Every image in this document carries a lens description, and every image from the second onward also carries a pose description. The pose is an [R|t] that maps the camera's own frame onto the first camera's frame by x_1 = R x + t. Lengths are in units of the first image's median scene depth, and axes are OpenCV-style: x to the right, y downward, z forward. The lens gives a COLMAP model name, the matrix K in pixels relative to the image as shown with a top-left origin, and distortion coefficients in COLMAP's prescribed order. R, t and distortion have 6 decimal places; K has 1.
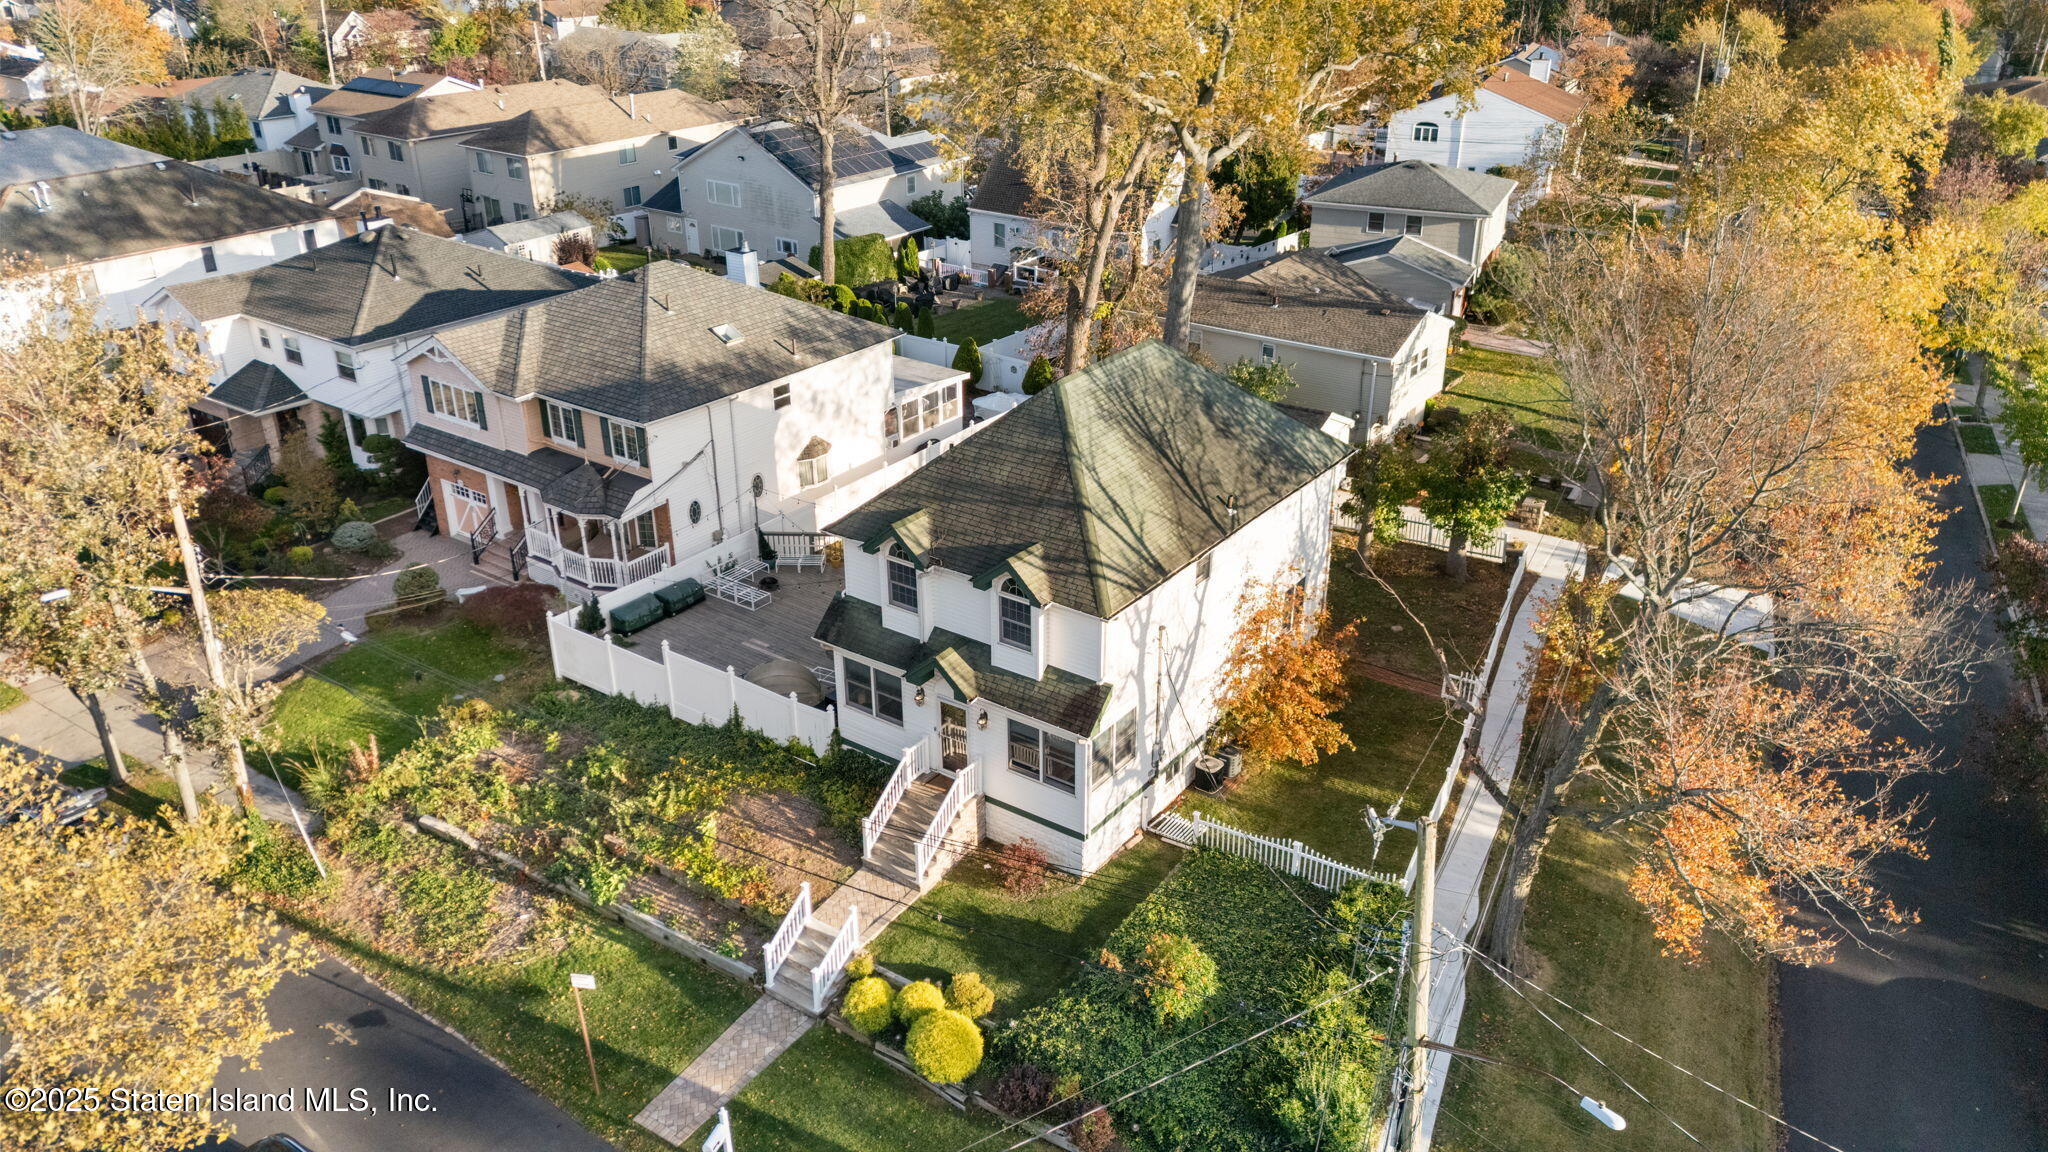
lens RADIAL K [[1512.7, 0, 1028.9], [0, 1512.7, 571.7], [0, 0, 1]] dist [0.030378, -0.016467]
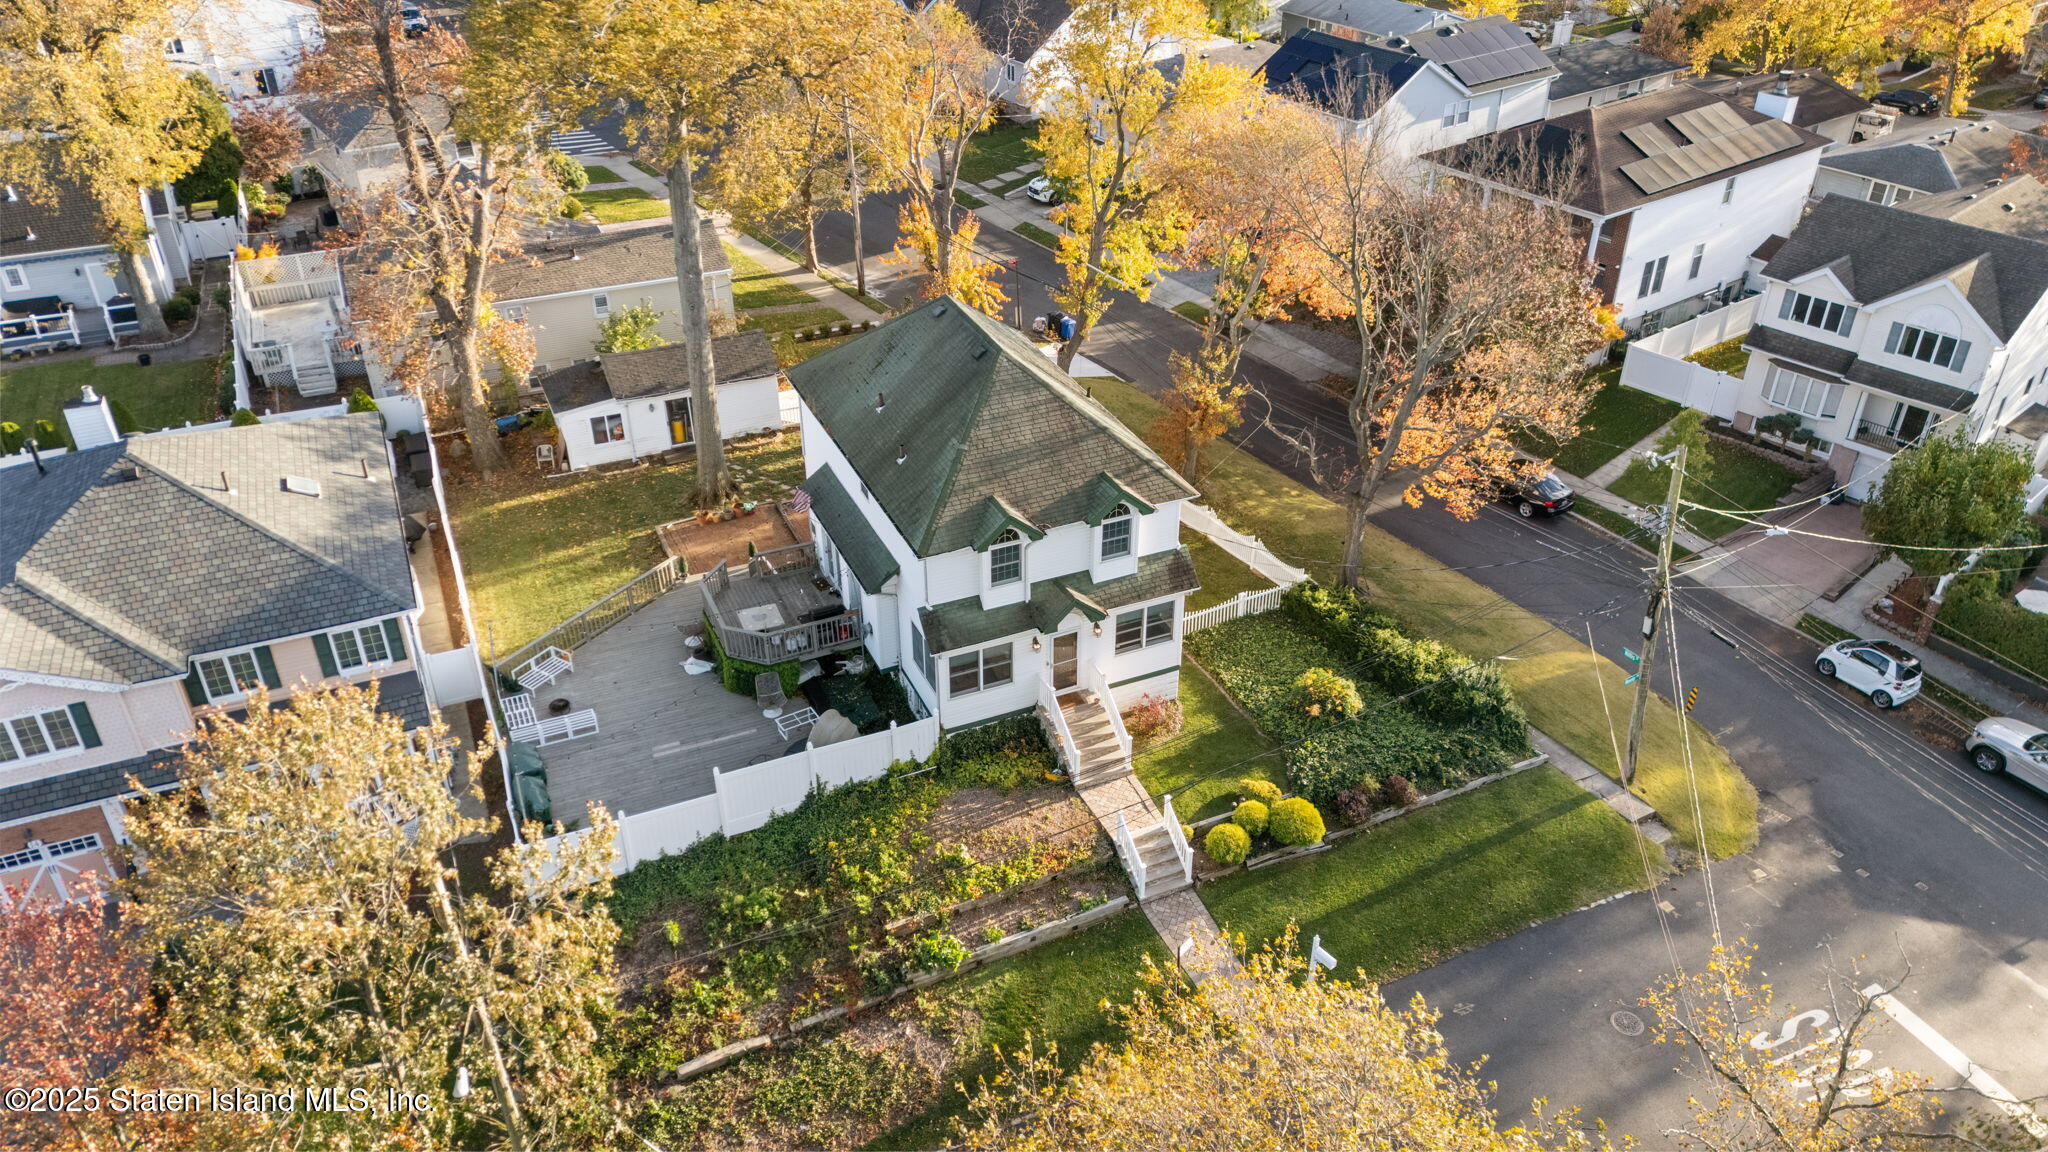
lens RADIAL K [[1512.7, 0, 1026.0], [0, 1512.7, 587.6], [0, 0, 1]] dist [0.030378, -0.016467]
pose [[0.495115, -0.460942, 0.736474, -0.852027], [0.364656, 0.879637, 0.305394, -0.293421], [-0.788598, 0.117355, 0.603607, 0.282622]]
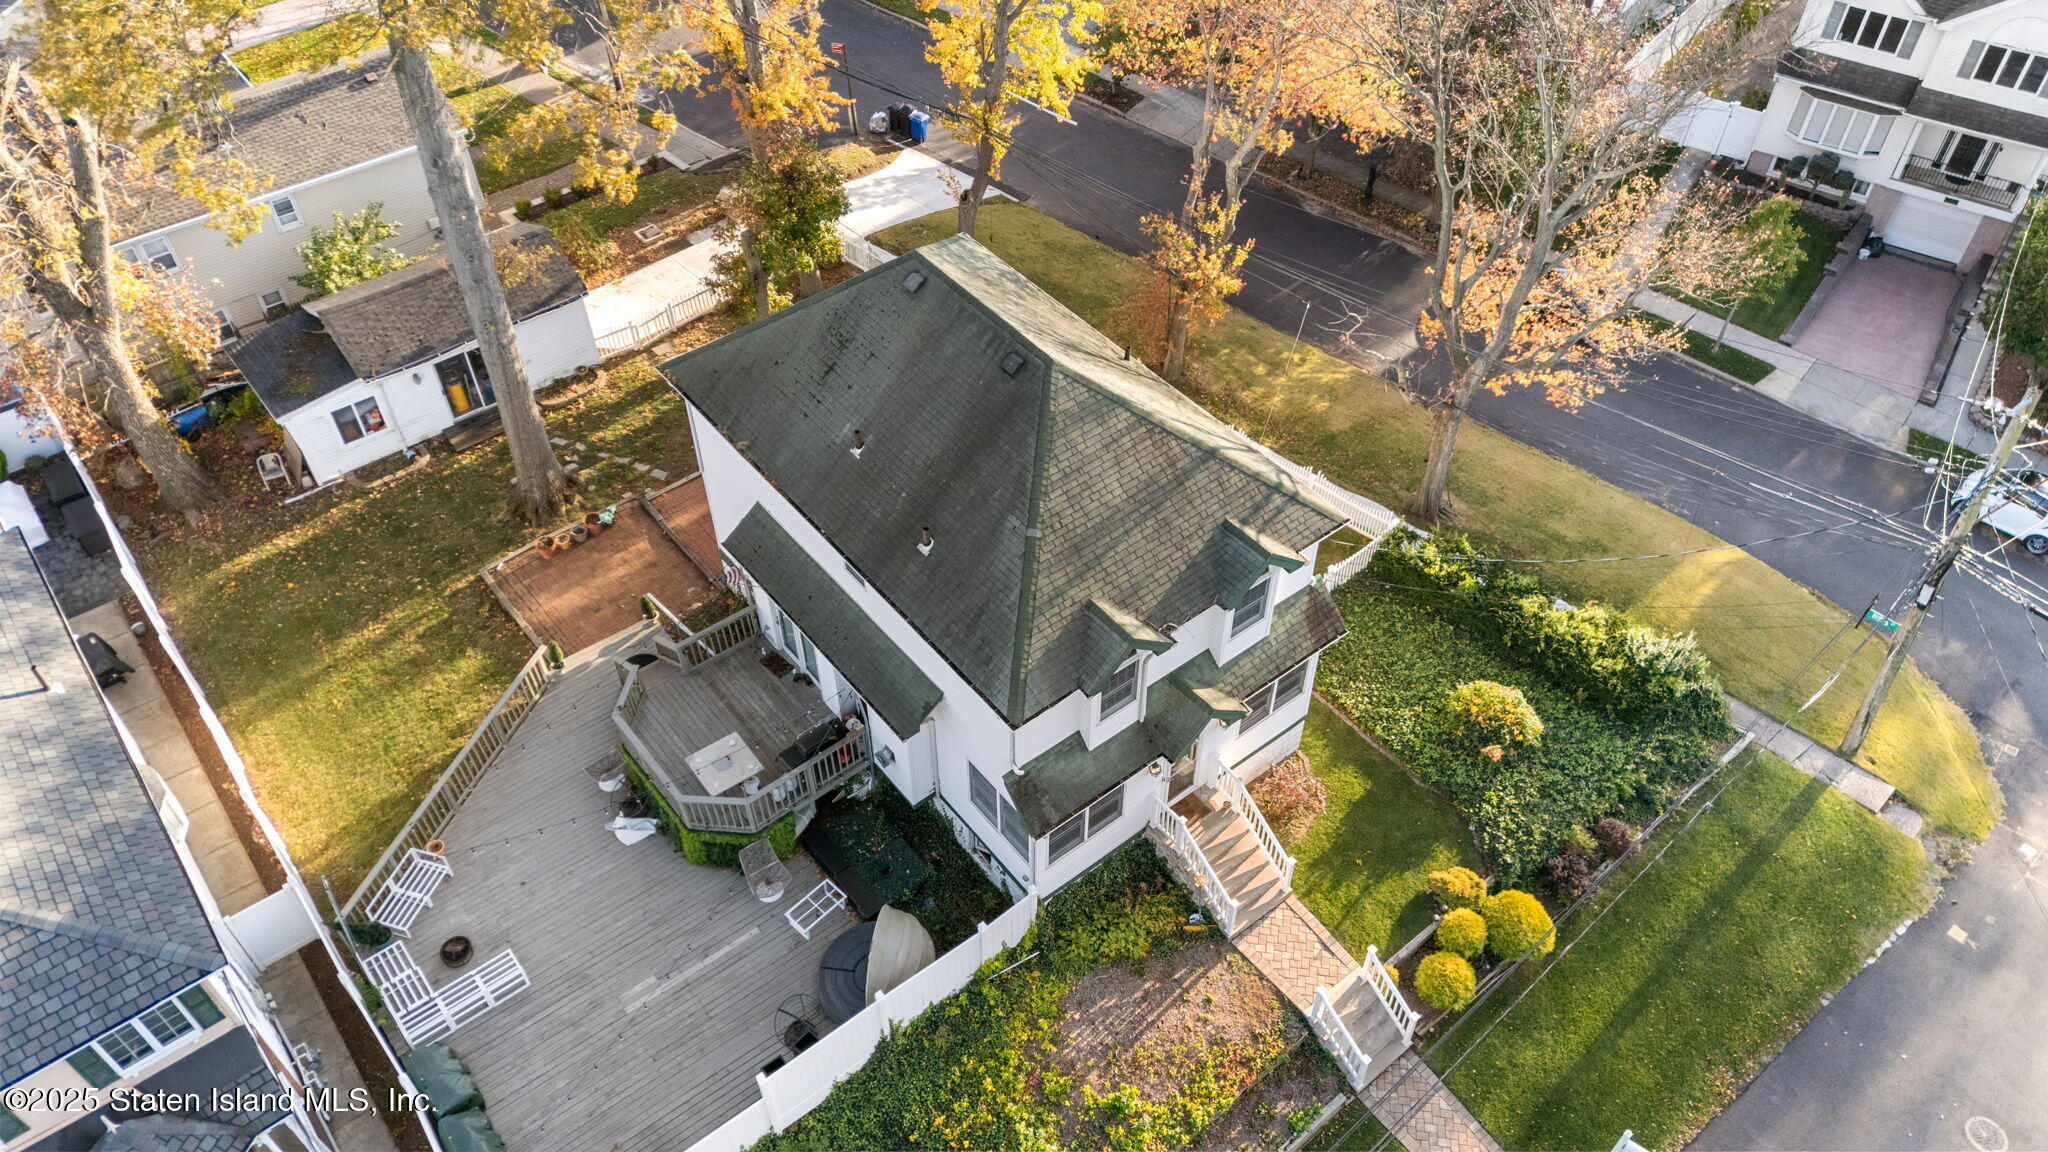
lens RADIAL K [[1512.7, 0, 1023.5], [0, 1512.7, 566.8], [0, 0, 1]] dist [0.030378, -0.016467]
pose [[0.261643, -0.690409, 0.674447, -0.534954], [0.407665, 0.712449, 0.571161, -0.460584], [-0.874844, 0.125508, 0.467863, 0.620746]]
